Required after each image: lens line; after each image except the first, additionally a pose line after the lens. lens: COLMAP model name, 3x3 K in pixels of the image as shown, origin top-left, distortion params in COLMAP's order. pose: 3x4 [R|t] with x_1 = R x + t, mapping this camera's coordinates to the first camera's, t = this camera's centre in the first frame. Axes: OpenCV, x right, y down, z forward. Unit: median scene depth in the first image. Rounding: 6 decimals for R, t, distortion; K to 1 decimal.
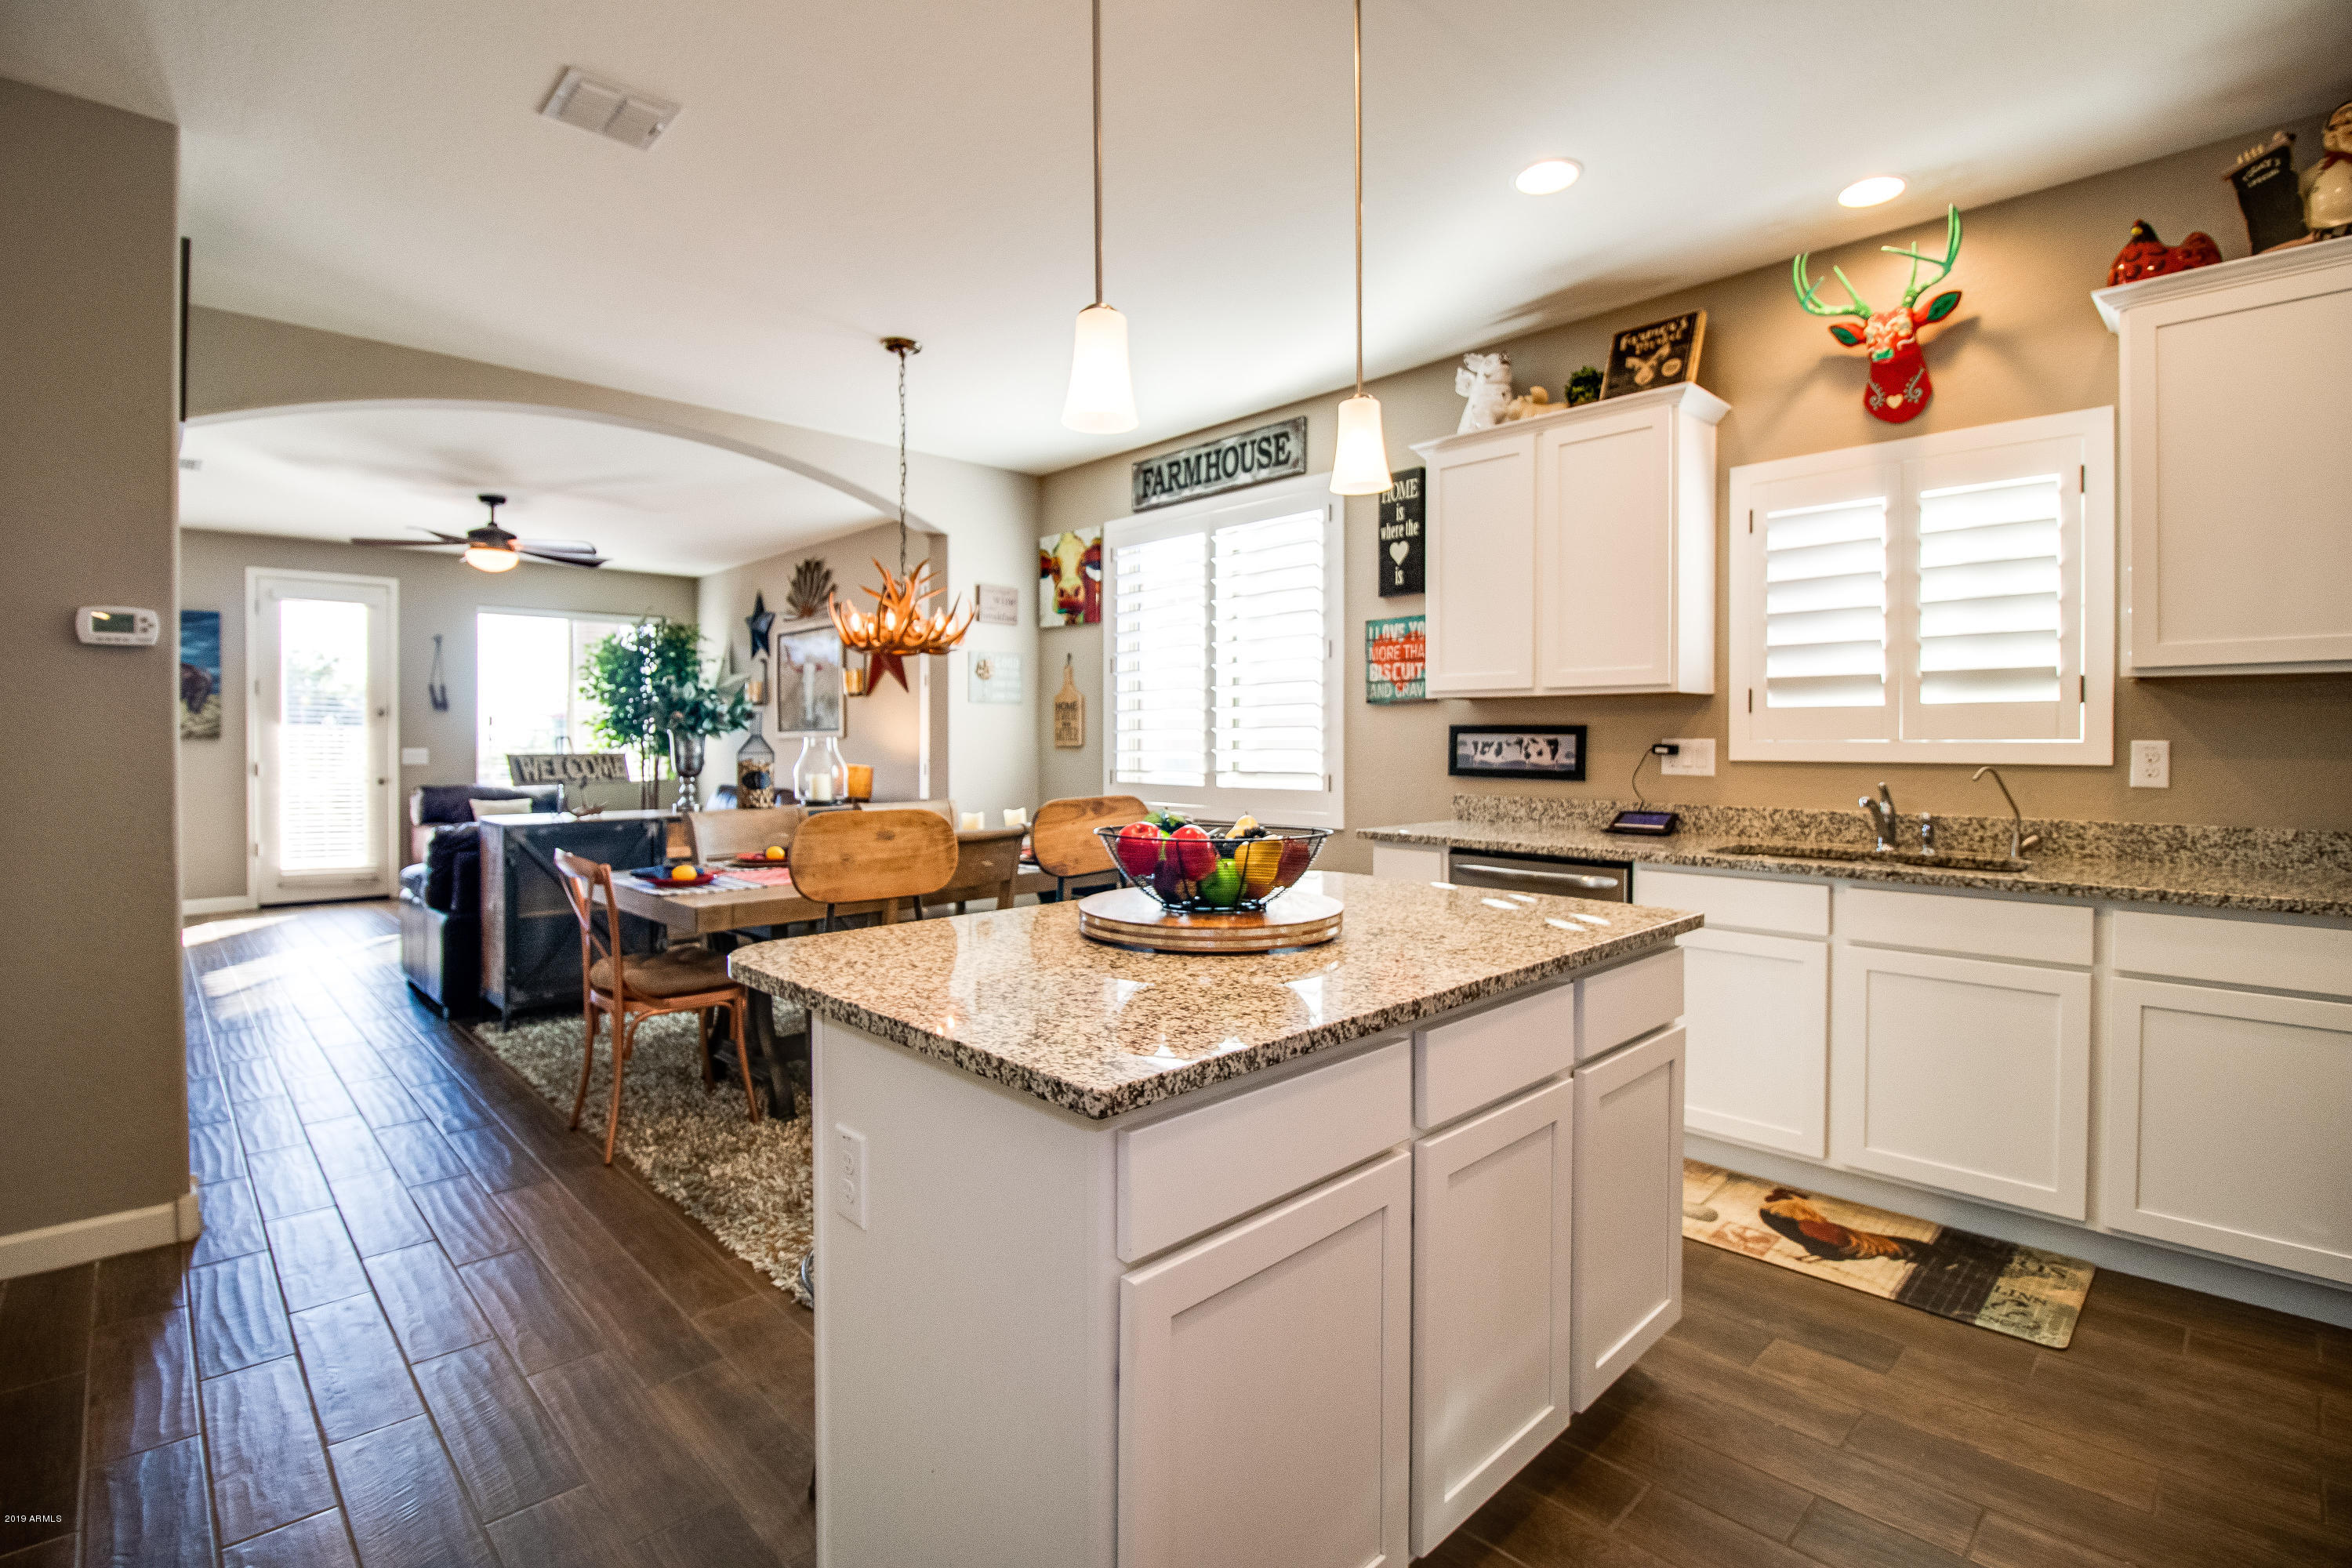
lens RADIAL K [[1092.9, 0, 1163.8], [0, 1092.9, 749.9], [0, 0, 1]] dist [-0.014173, -0.006044]
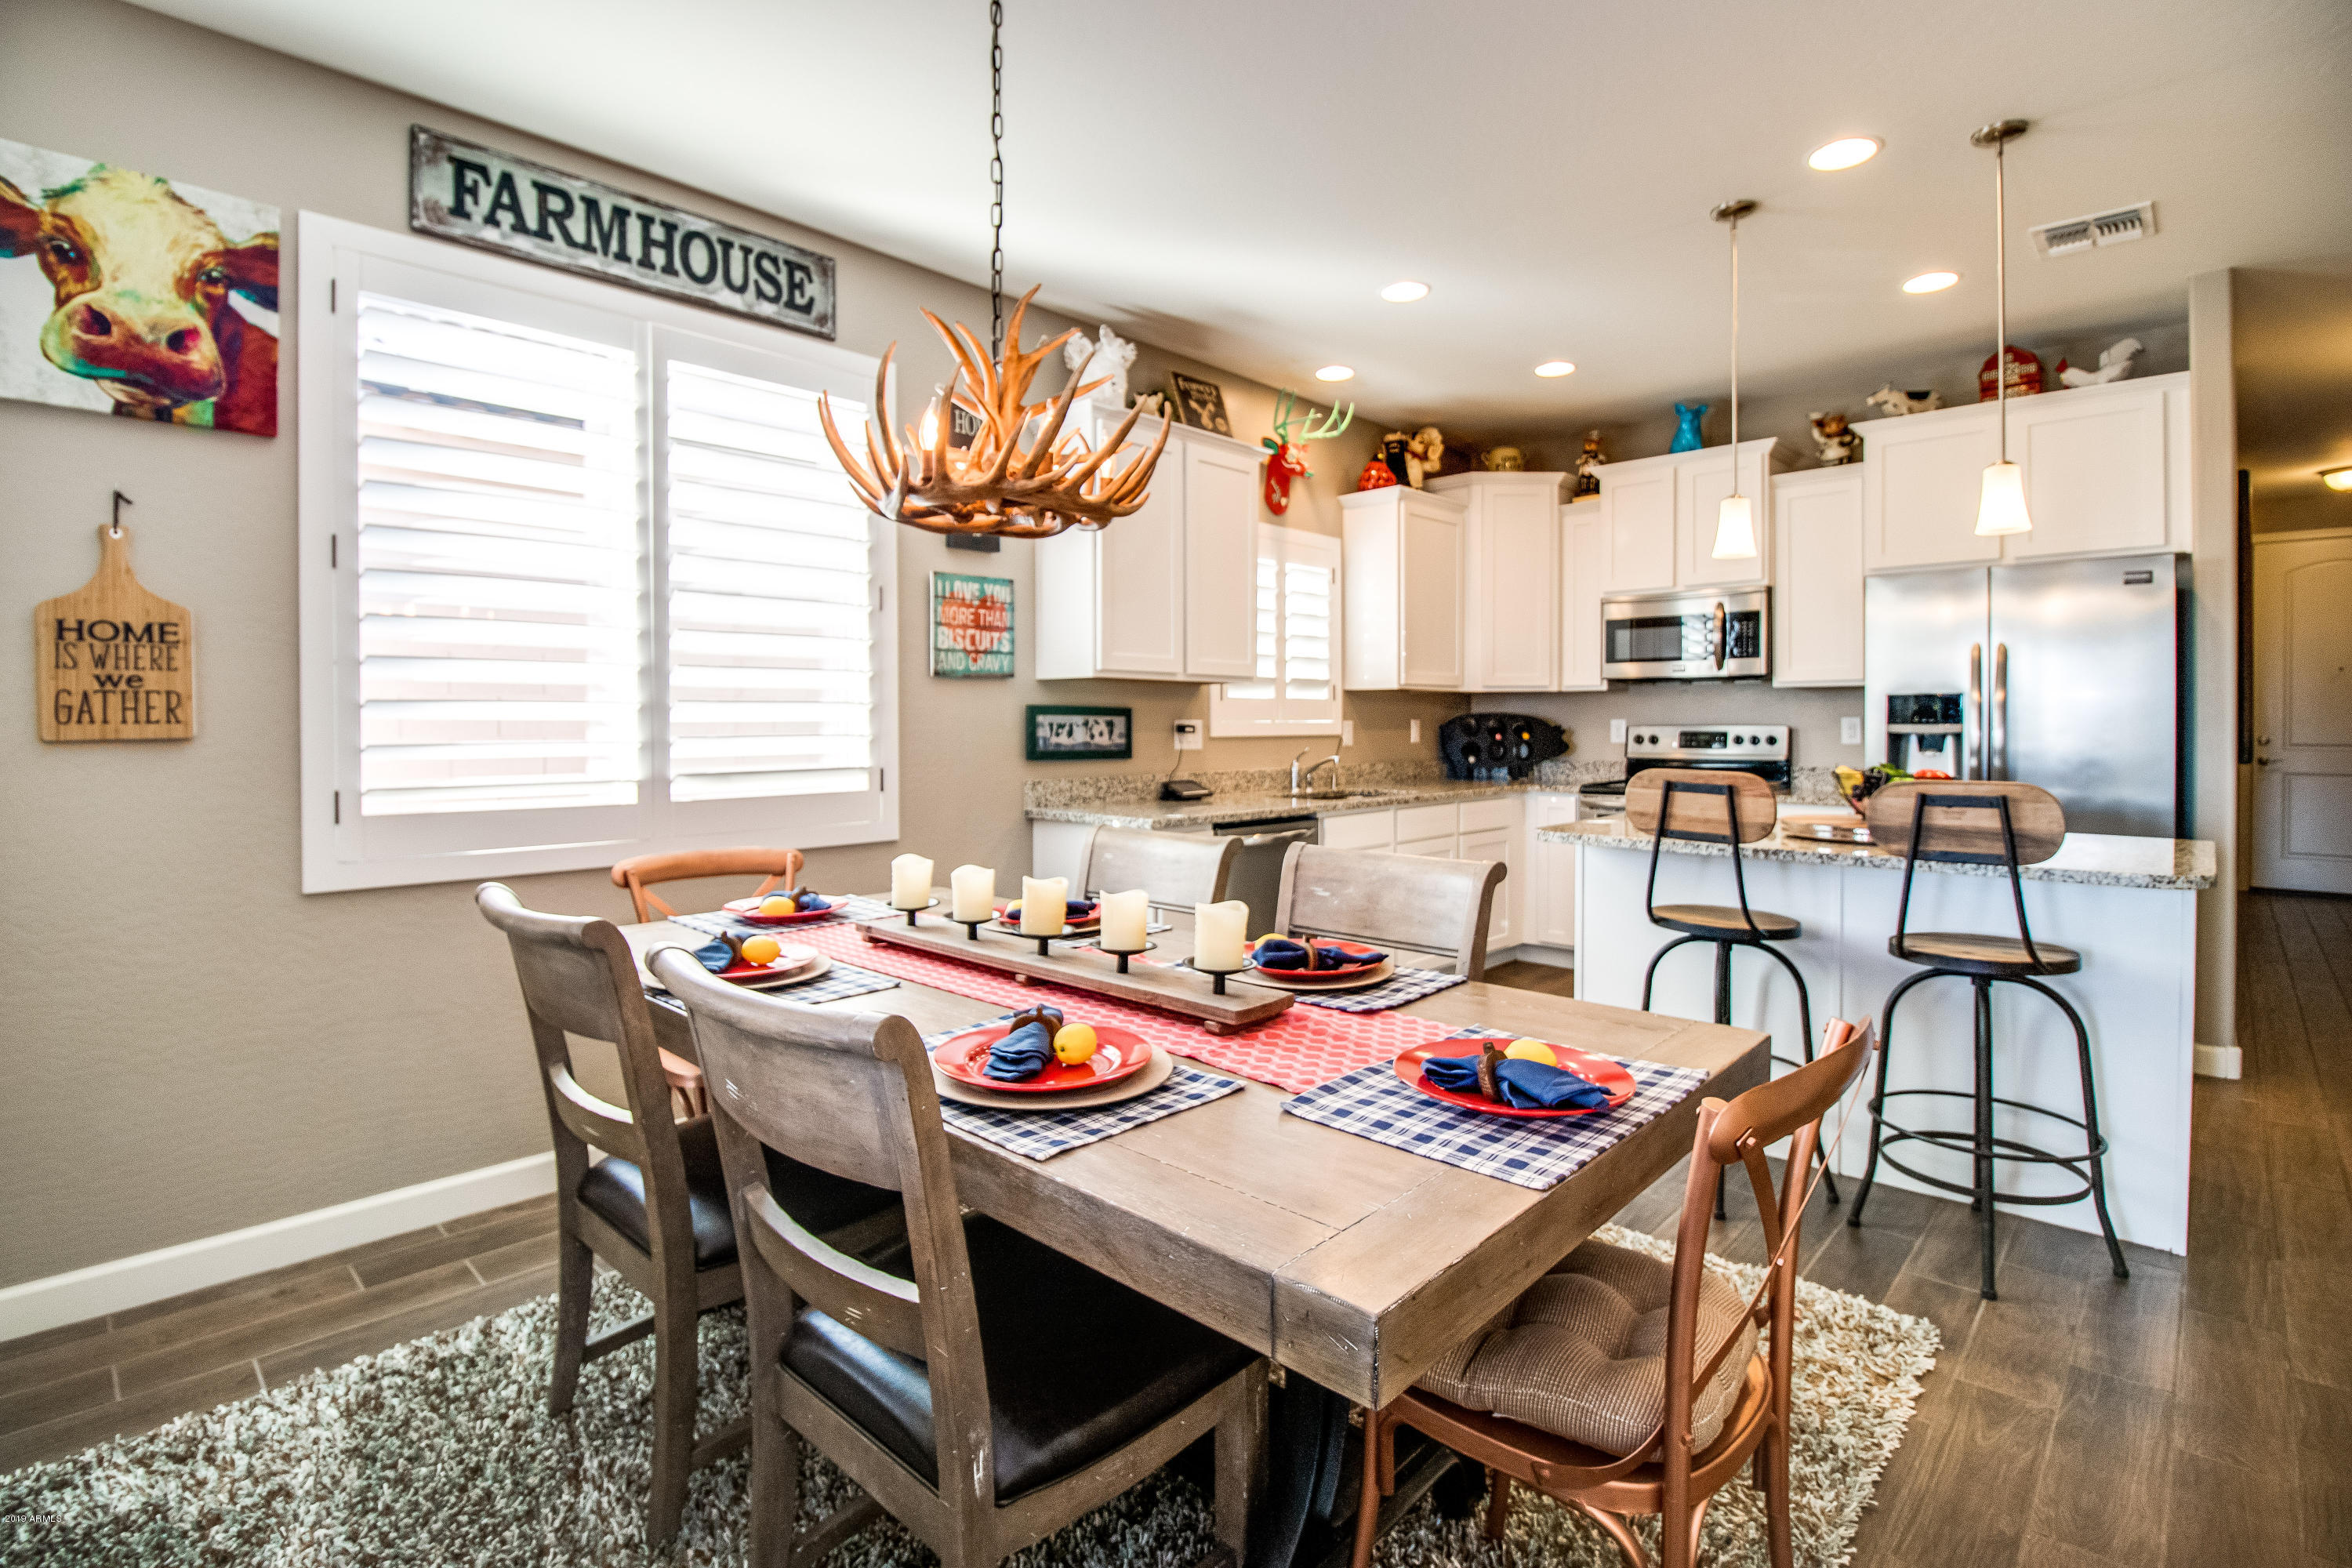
lens RADIAL K [[1092.9, 0, 1152.1], [0, 1092.9, 742.5], [0, 0, 1]] dist [-0.014173, -0.006044]
pose [[-0.035702, -0.015741, 0.999239, -0.585284], [0.014463, 0.999763, 0.016266, -0.004282], [-0.999258, 0.015033, -0.035466, 0.830924]]
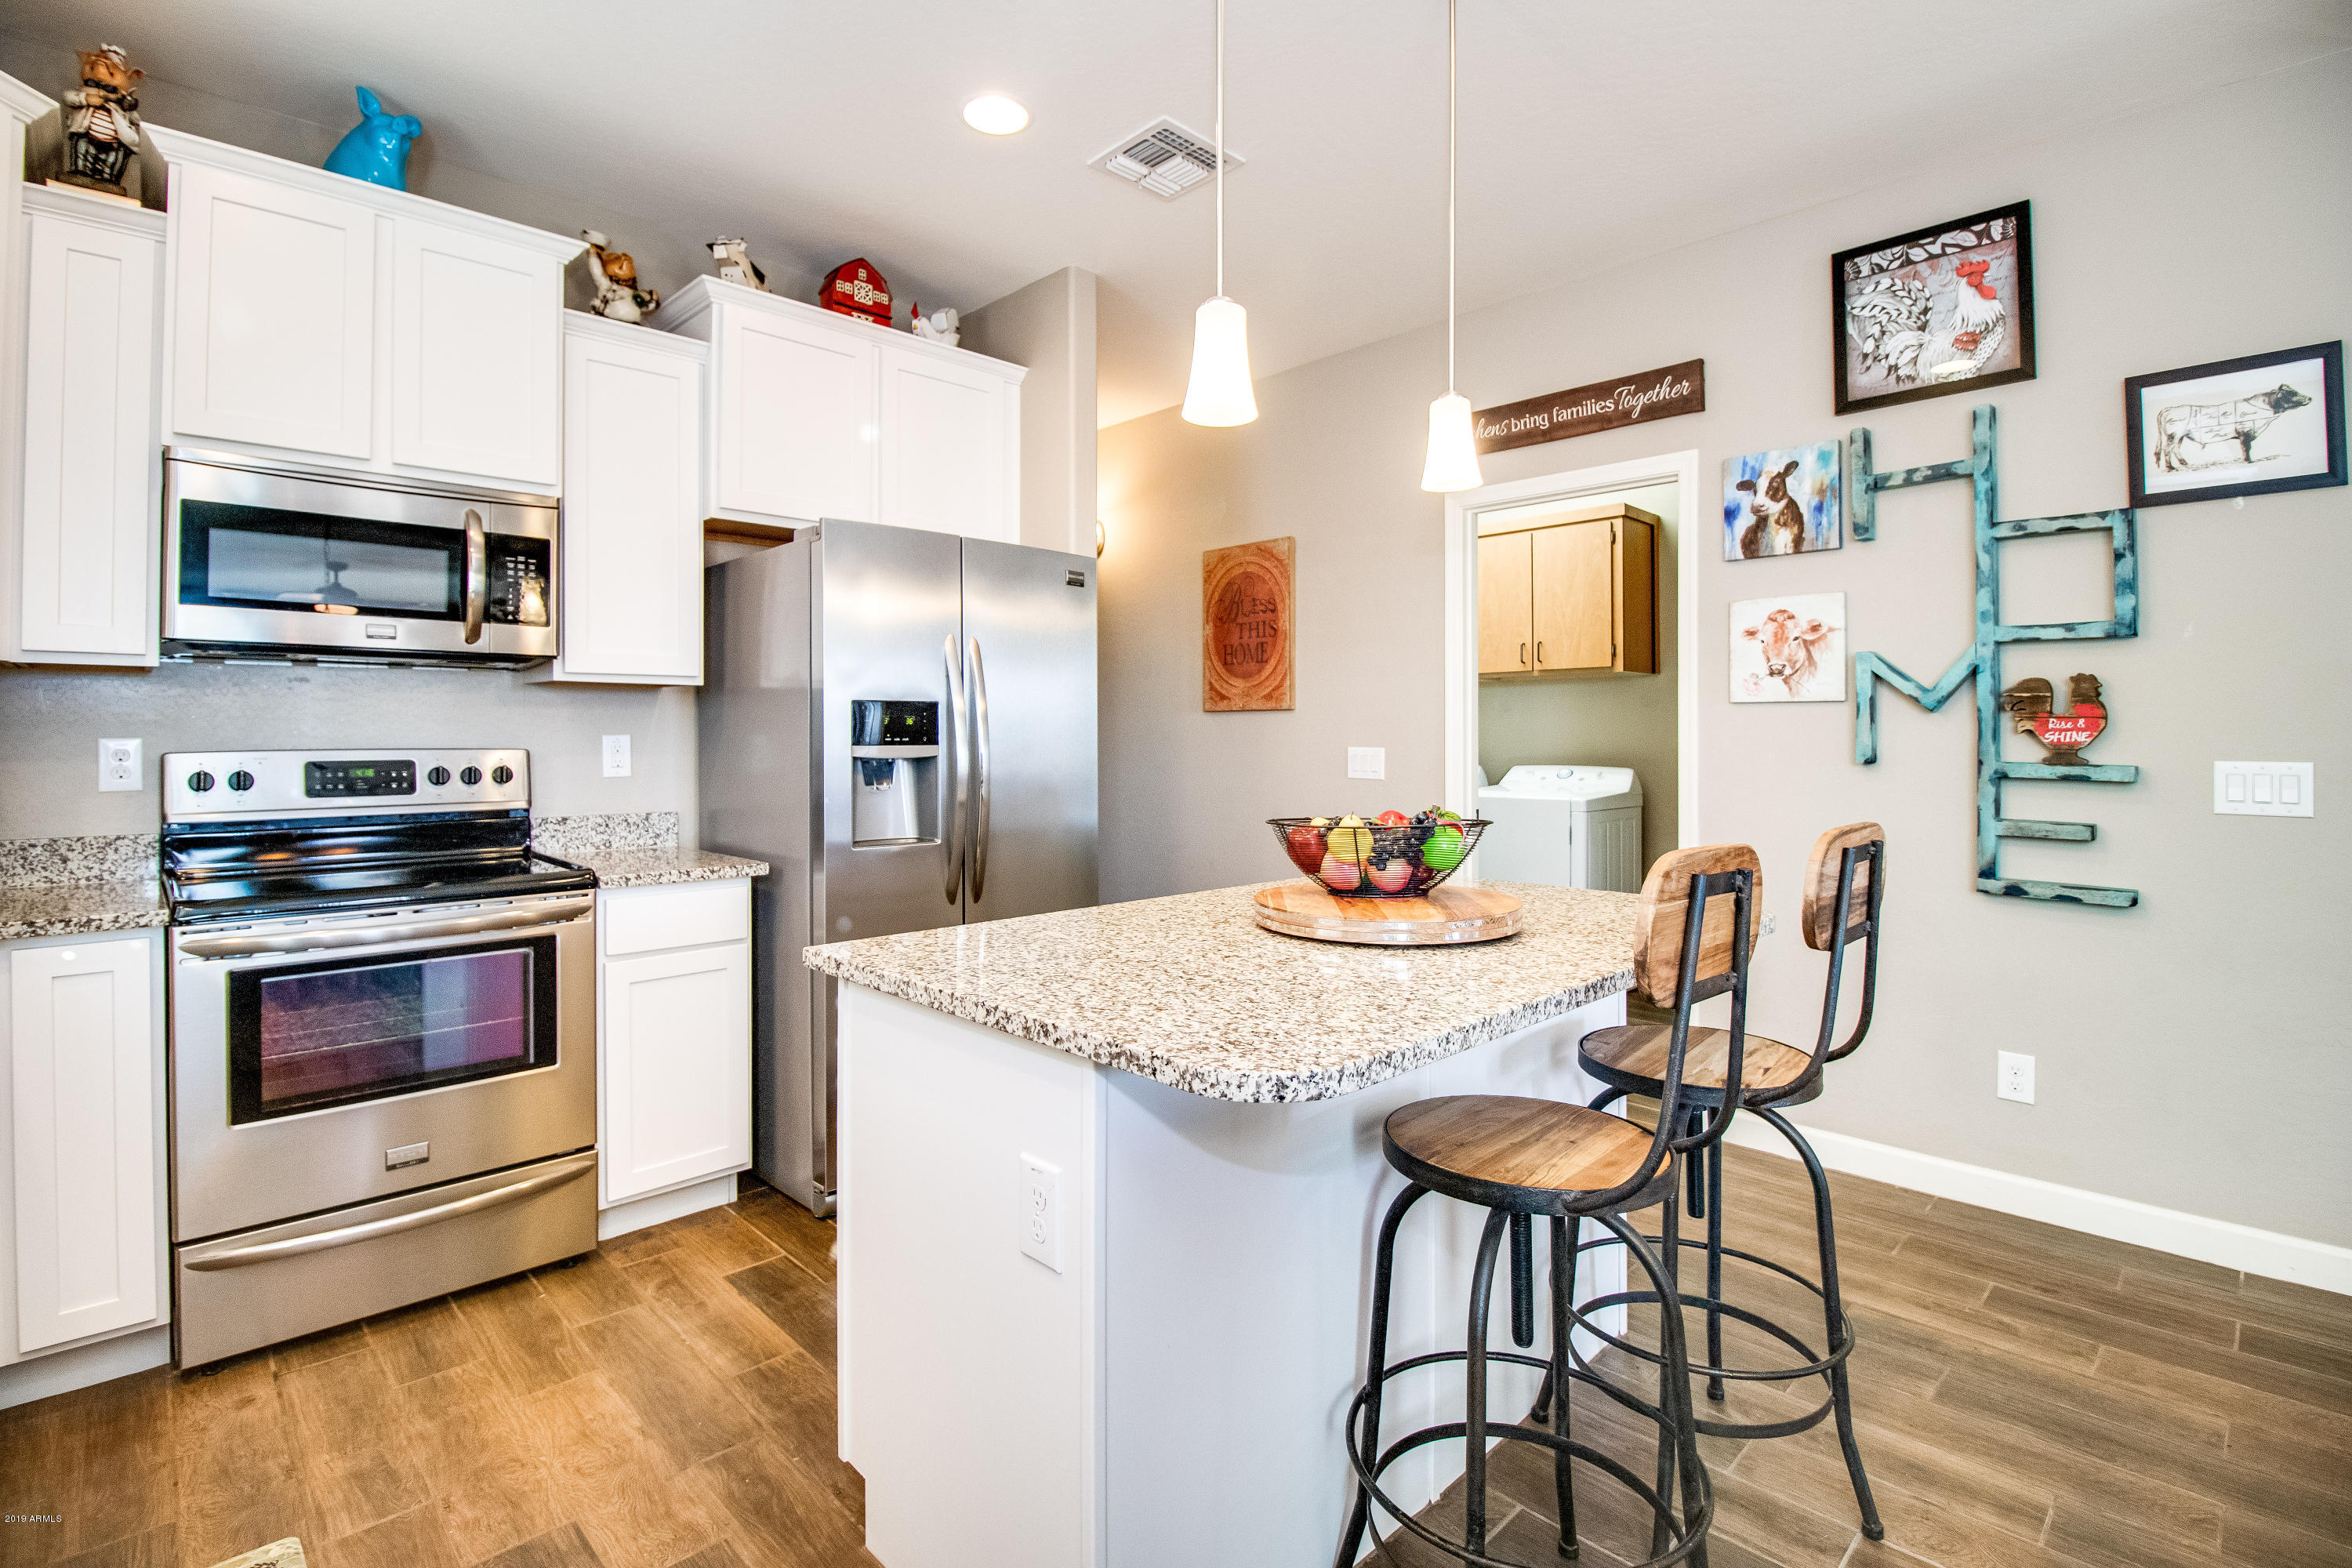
lens RADIAL K [[1092.9, 0, 1147.7], [0, 1092.9, 722.4], [0, 0, 1]] dist [-0.014173, -0.006044]
pose [[-0.999827, 0.003184, 0.018327, 0.095341], [0.003135, 0.999992, -0.002667, -0.006576], [-0.018336, -0.002609, -0.999828, 0.777218]]
